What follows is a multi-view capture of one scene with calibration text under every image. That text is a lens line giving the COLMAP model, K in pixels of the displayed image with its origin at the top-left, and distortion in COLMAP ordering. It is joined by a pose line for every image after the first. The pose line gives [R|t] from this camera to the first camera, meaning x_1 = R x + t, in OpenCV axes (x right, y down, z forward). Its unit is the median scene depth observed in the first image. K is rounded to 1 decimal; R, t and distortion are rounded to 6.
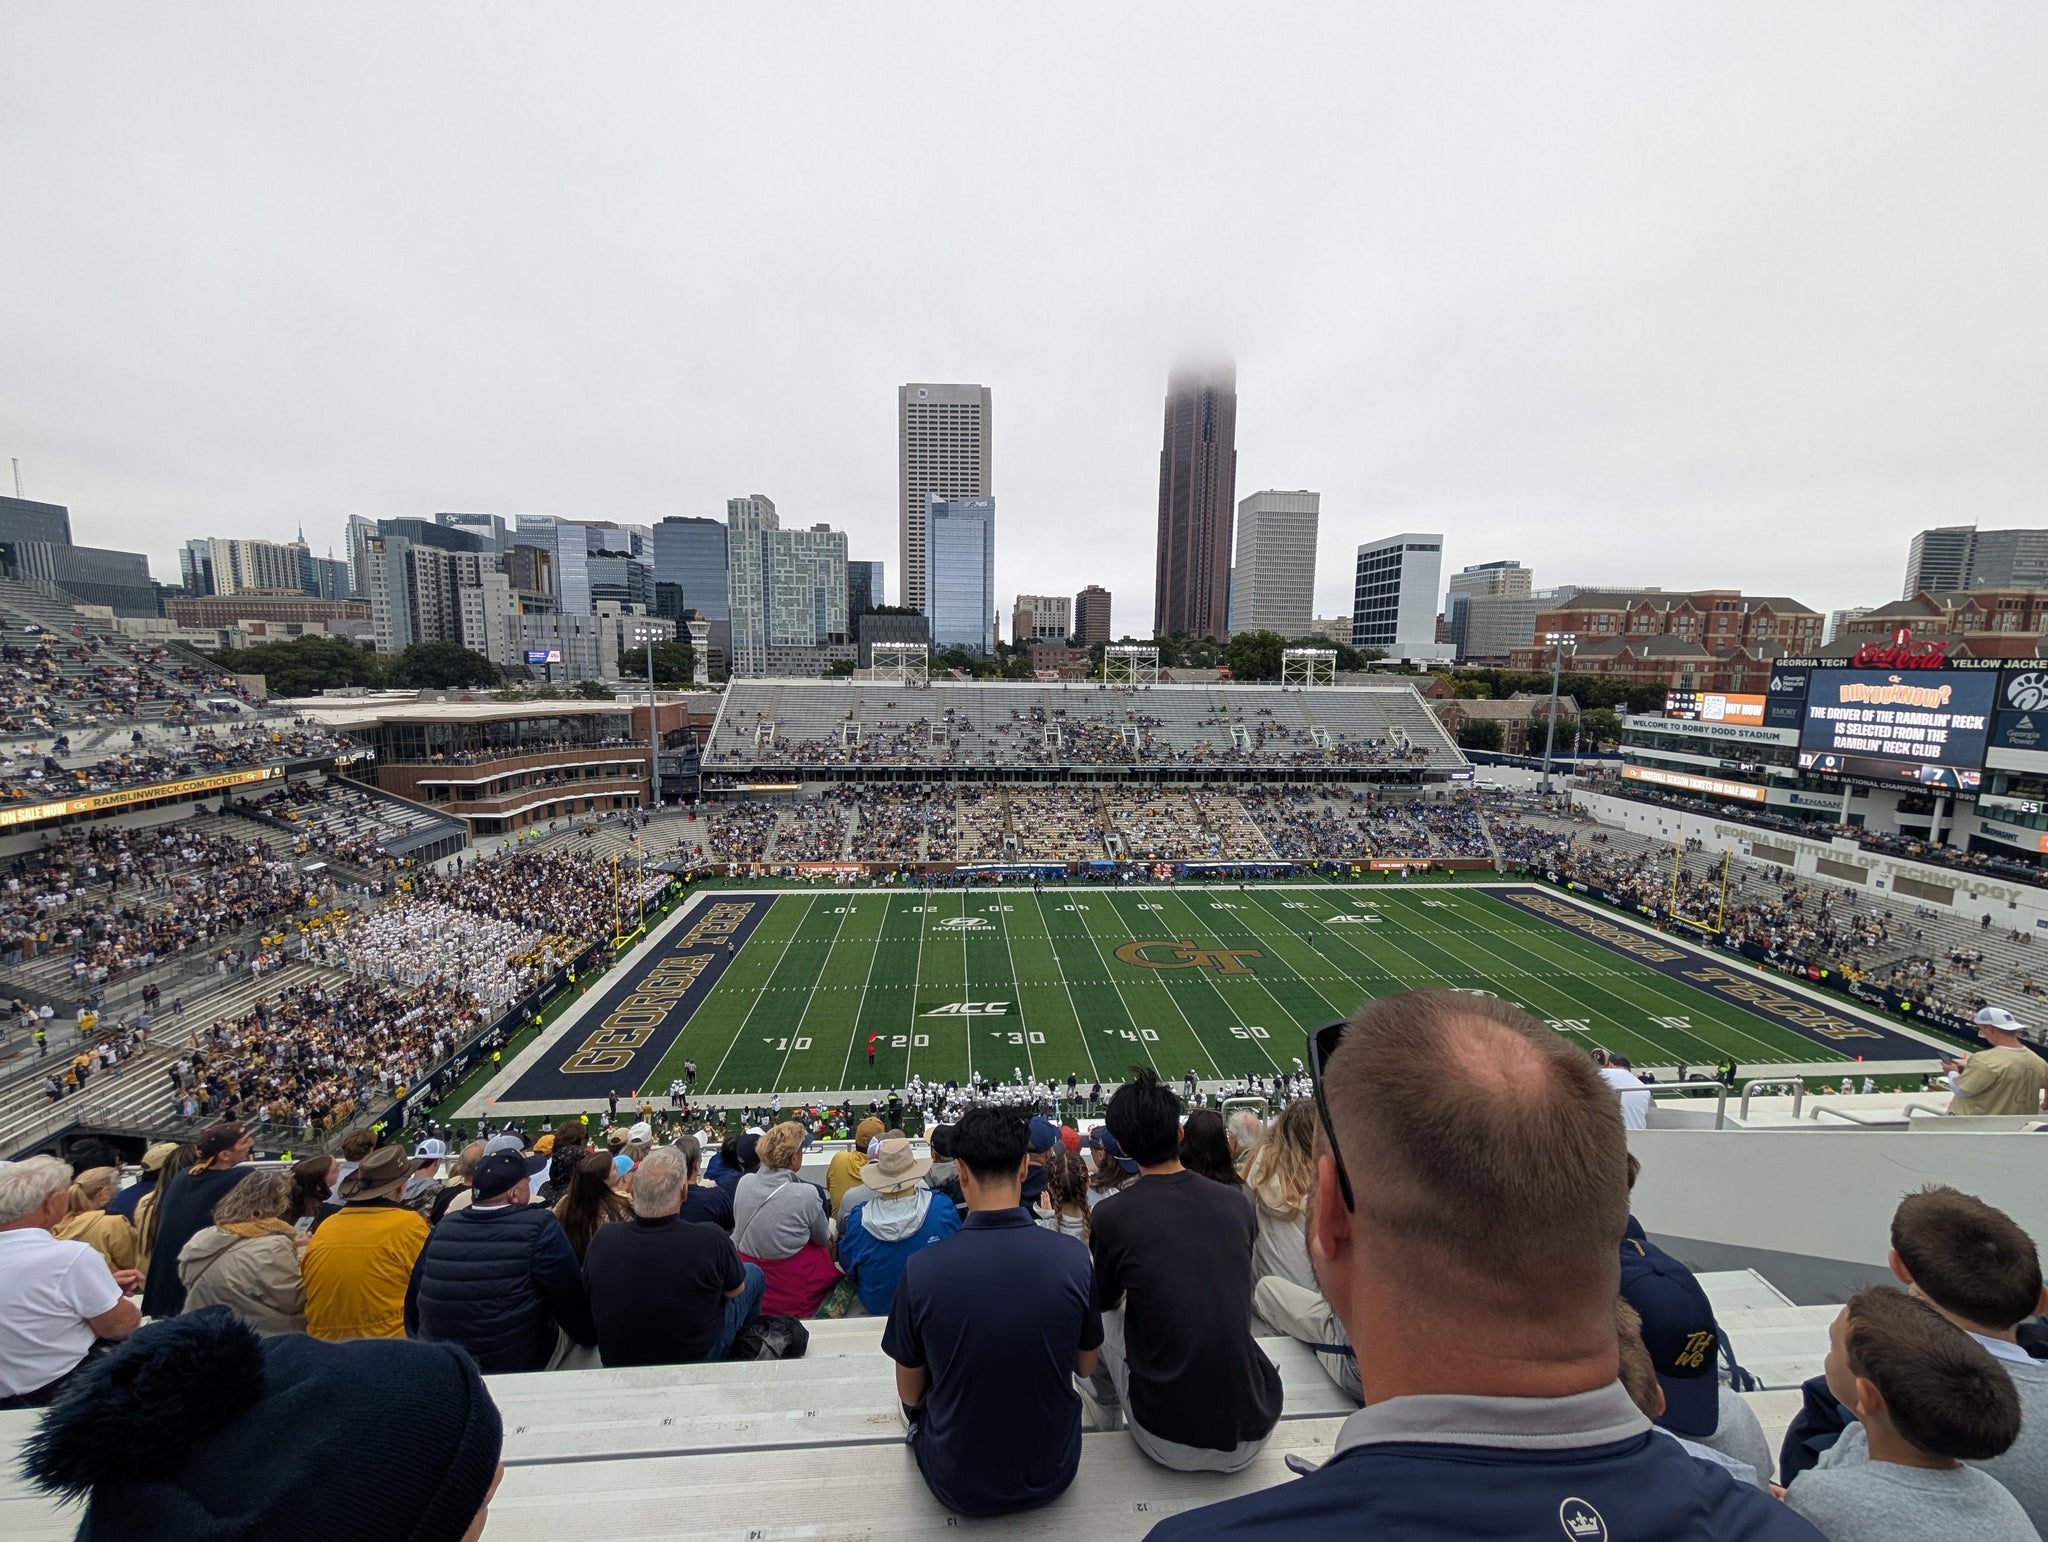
lens RADIAL K [[830.6, 0, 1024.0], [0, 830.6, 771.0], [0, 0, 1]] dist [-0.000802, -0.000072]
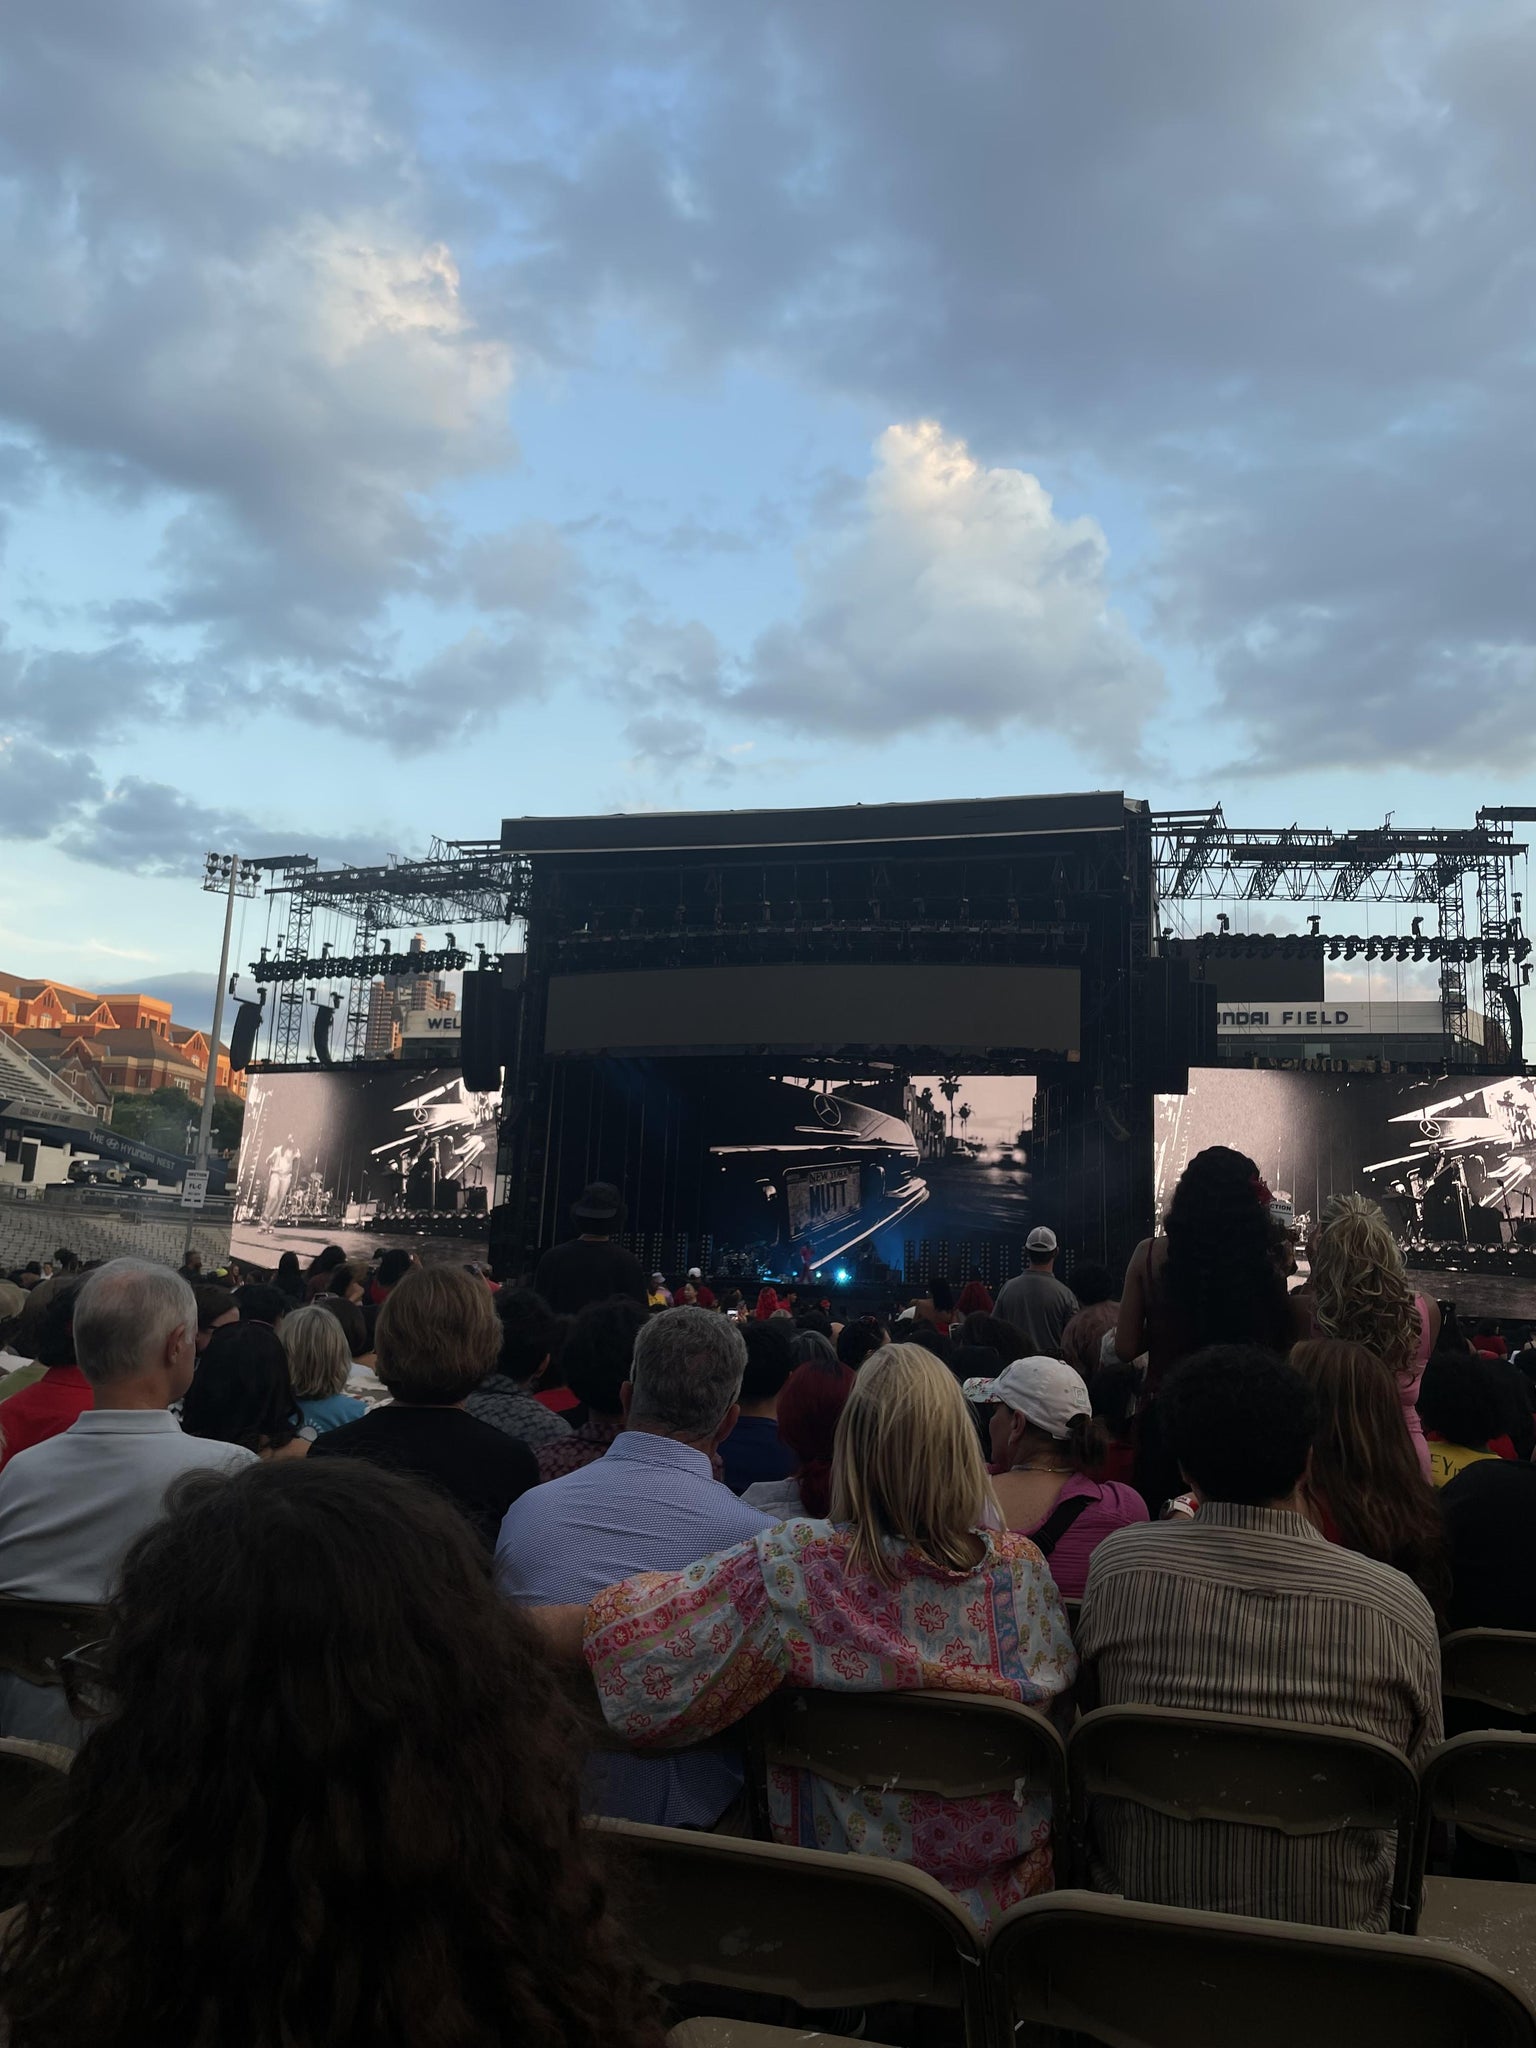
lens RADIAL K [[1565.9, 0, 768.0], [0, 1565.9, 1024.0], [0, 0, 1]] dist [0.124984, -0.241018]
pose [[0.341822, 0.176488, 0.923044, -0.068476], [0.090726, 0.971422, -0.219336, 0.197930], [-0.935375, 0.158718, 0.316042, 0.632362]]
